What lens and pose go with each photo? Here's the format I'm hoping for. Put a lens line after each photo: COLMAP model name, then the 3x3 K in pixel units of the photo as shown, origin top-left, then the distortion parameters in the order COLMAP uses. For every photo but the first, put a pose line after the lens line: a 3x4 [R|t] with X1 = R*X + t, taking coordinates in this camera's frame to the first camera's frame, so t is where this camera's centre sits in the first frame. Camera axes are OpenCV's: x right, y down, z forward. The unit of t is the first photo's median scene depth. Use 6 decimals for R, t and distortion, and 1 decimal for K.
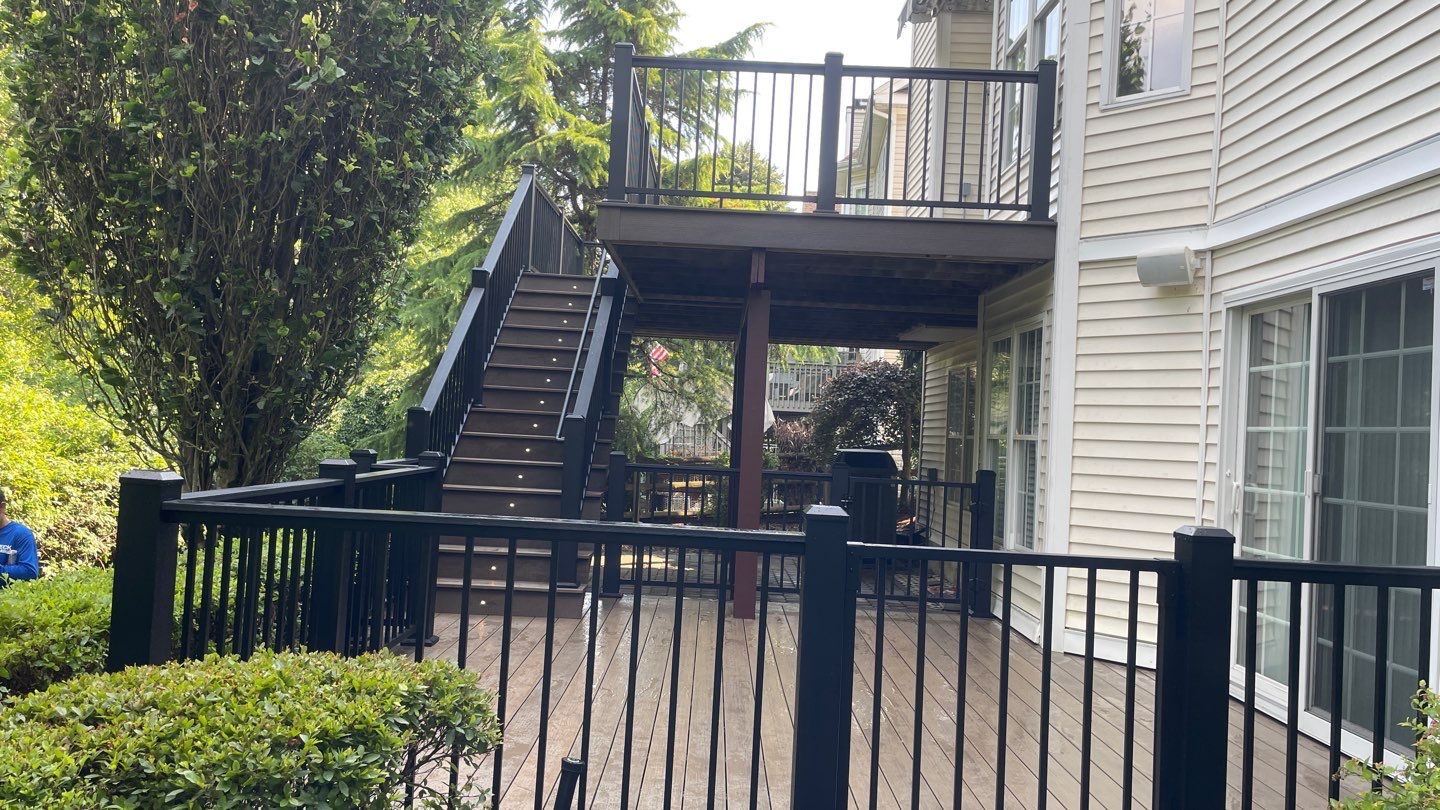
lens RADIAL K [[1109.4, 0, 711.7], [0, 1109.4, 397.0], [0, 0, 1]] dist [0.094844, -0.129254]
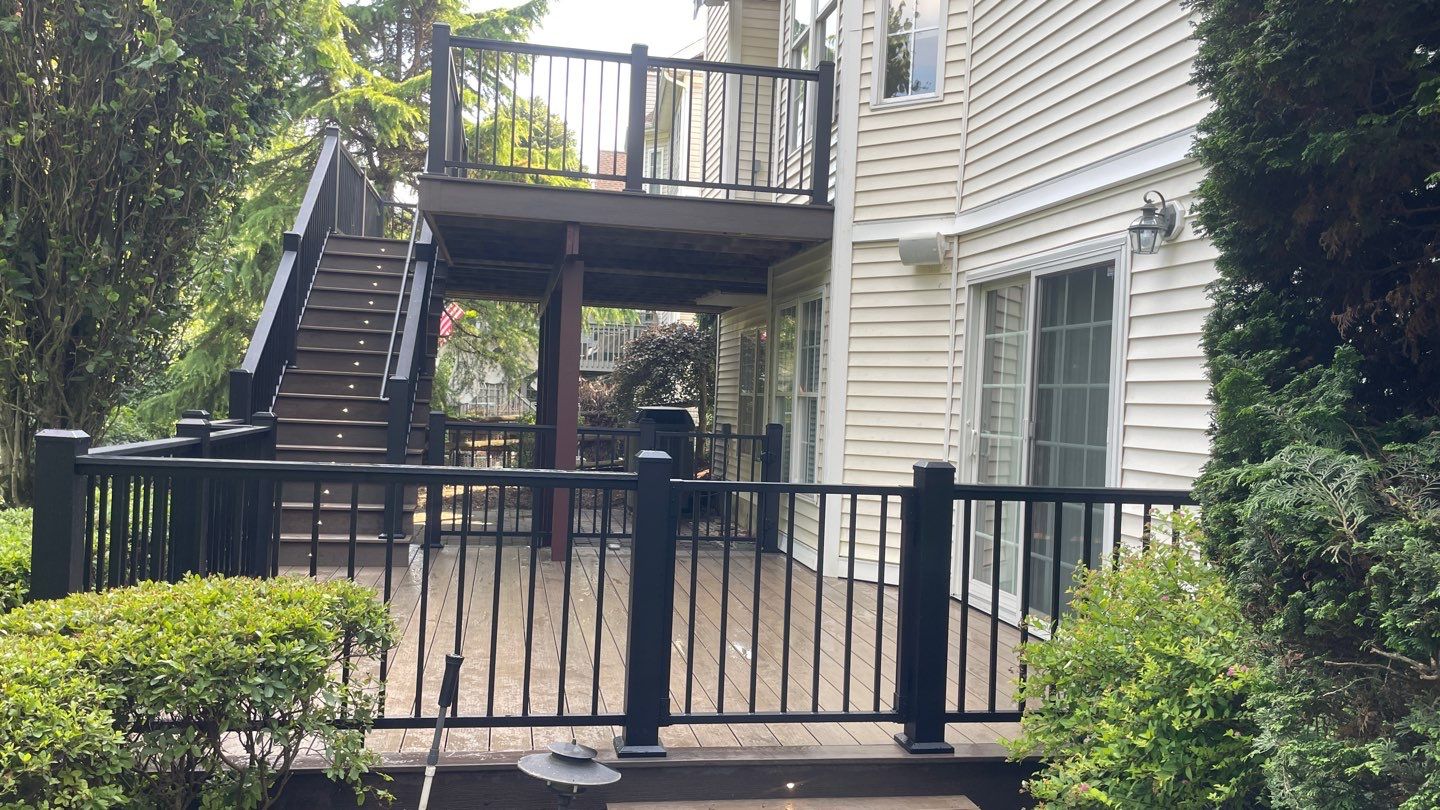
lens RADIAL K [[1109.4, 0, 711.7], [0, 1109.4, 408.9], [0, 0, 1]] dist [0.094844, -0.129254]
pose [[0.982794, -0.009912, 0.184438, -0.029610], [0.000968, 0.998822, 0.048519, -0.004834], [-0.184702, -0.047506, 0.981646, -0.113705]]
